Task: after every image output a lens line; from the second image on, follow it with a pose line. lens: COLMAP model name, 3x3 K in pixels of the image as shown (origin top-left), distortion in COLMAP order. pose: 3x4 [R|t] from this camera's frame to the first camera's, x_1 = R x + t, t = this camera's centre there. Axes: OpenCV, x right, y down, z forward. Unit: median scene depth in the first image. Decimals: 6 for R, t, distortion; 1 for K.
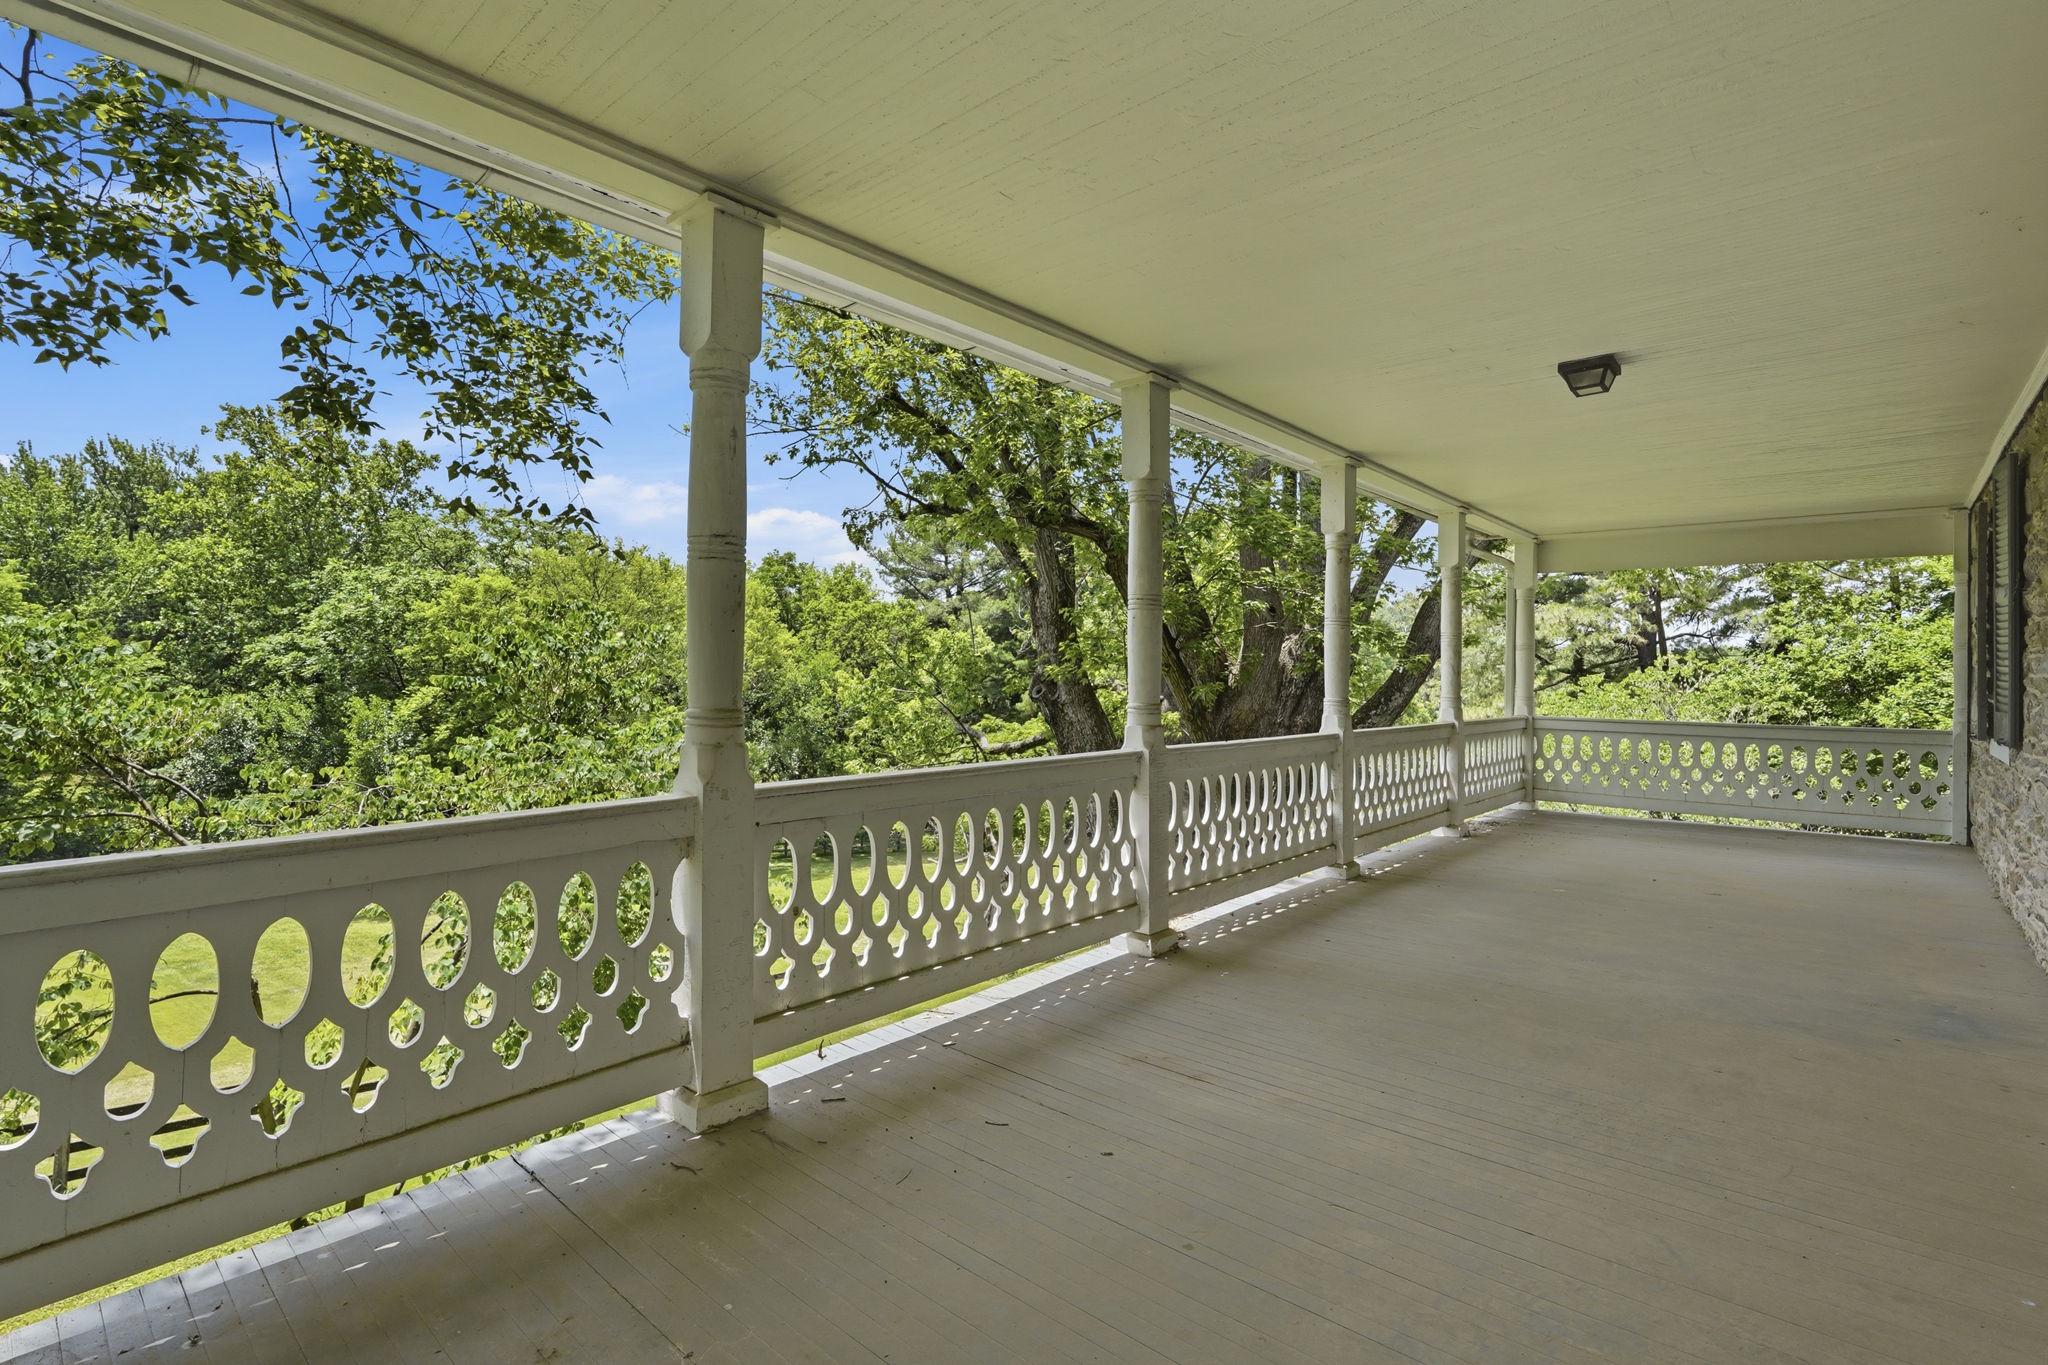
lens RADIAL K [[943.1, 0, 1029.1], [0, 943.1, 690.6], [0, 0, 1]] dist [0.002638, 0.000816]
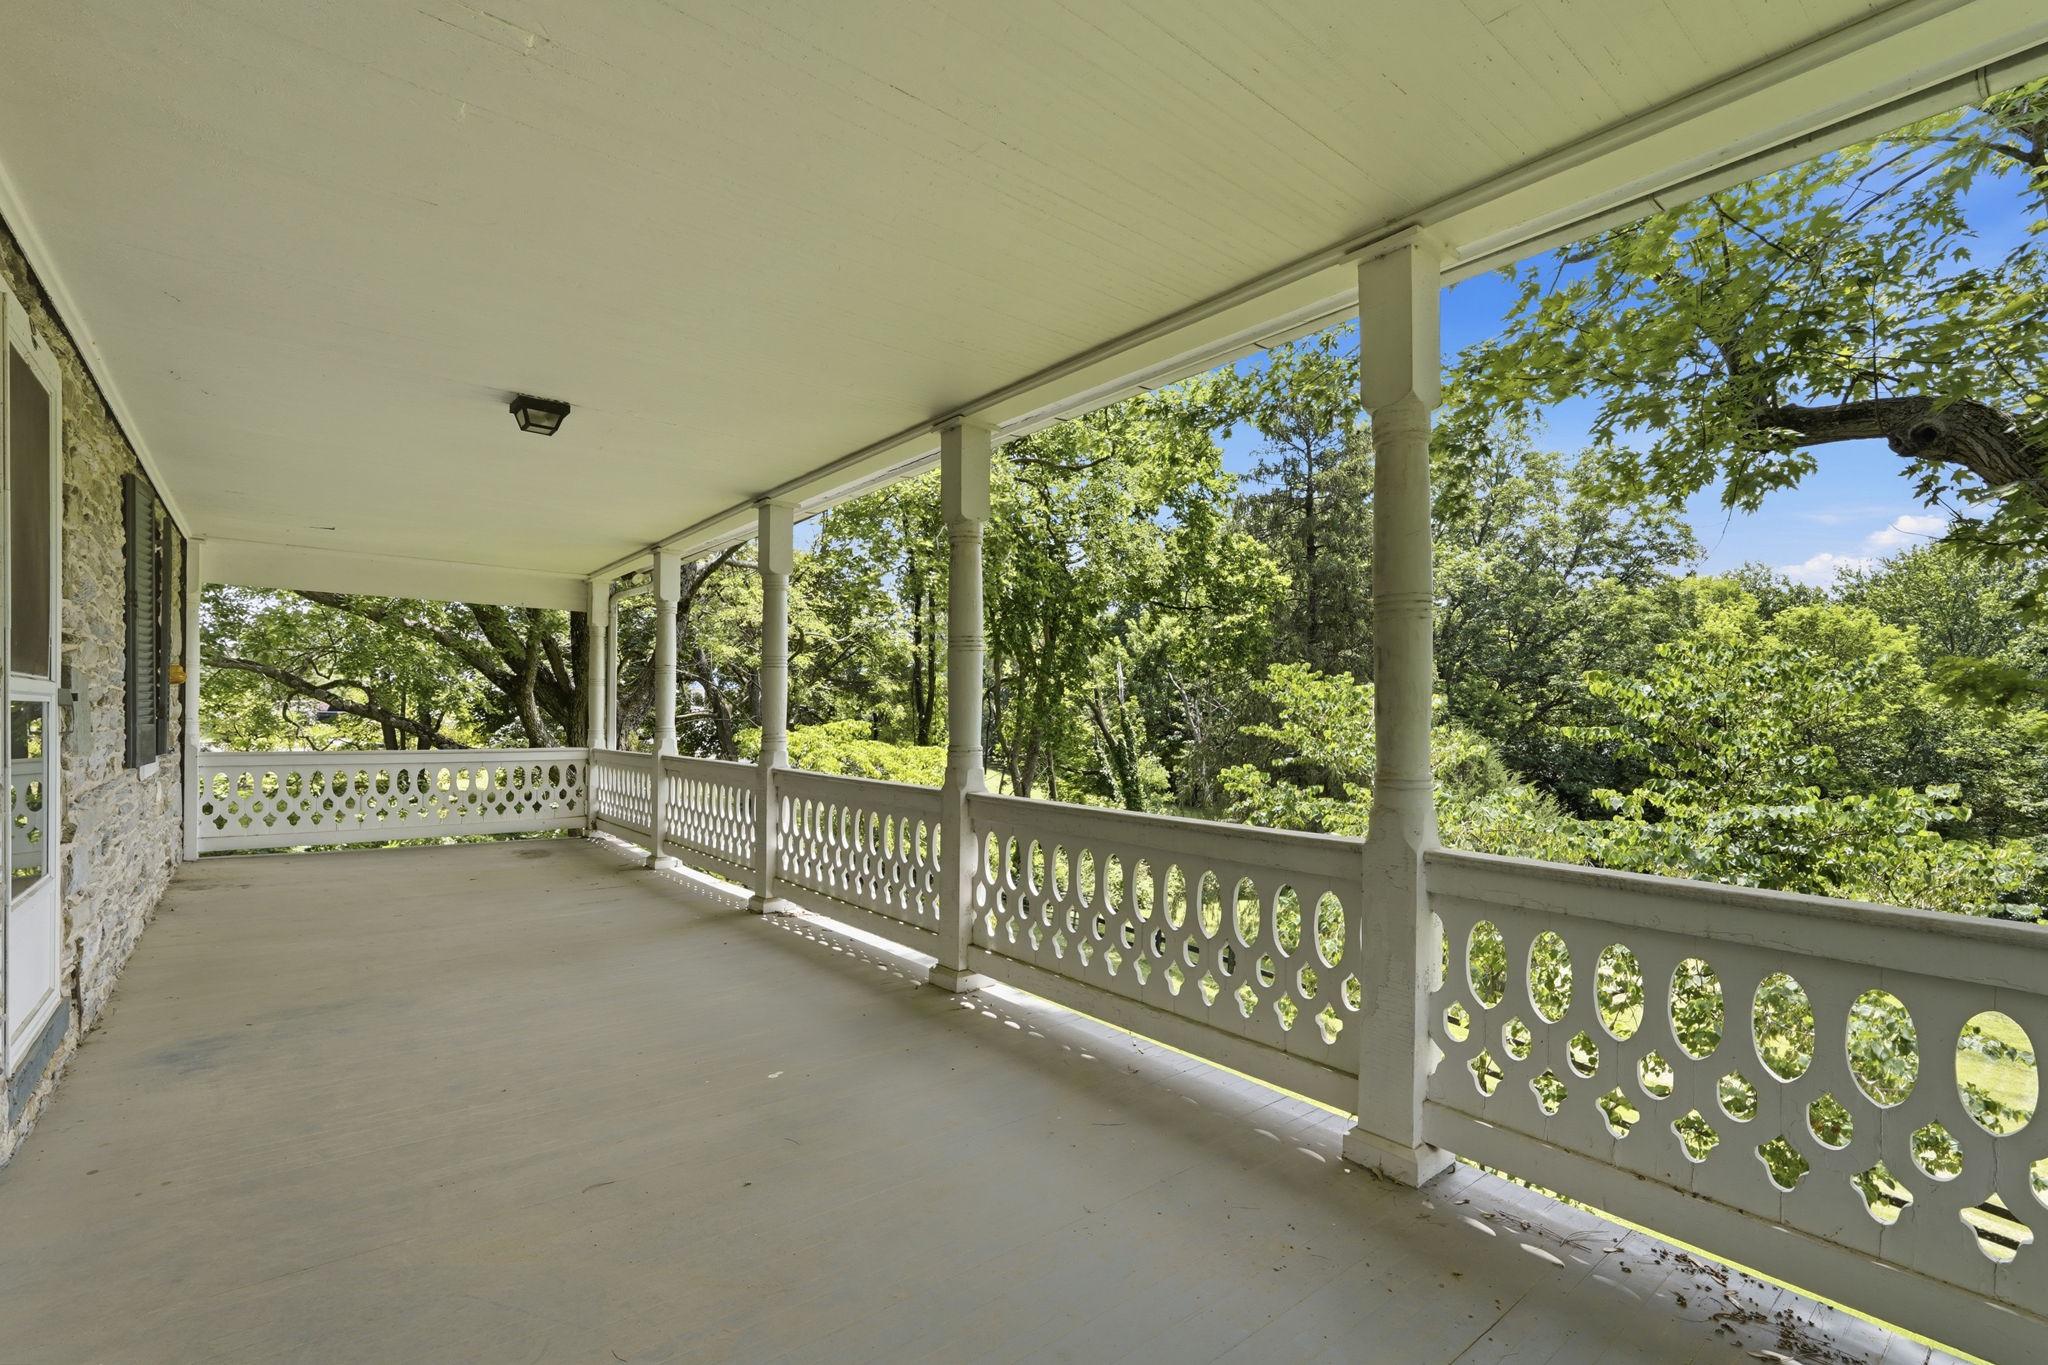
lens RADIAL K [[942.0, 0, 1021.8], [0, 942.0, 732.3], [0, 0, 1]] dist [0.001225, 0.000303]
pose [[-0.190190, 0.007501, -0.981719, 1.139826], [-0.022962, 0.999663, 0.012086, -0.009749], [0.981479, 0.024841, -0.189954, 1.303136]]
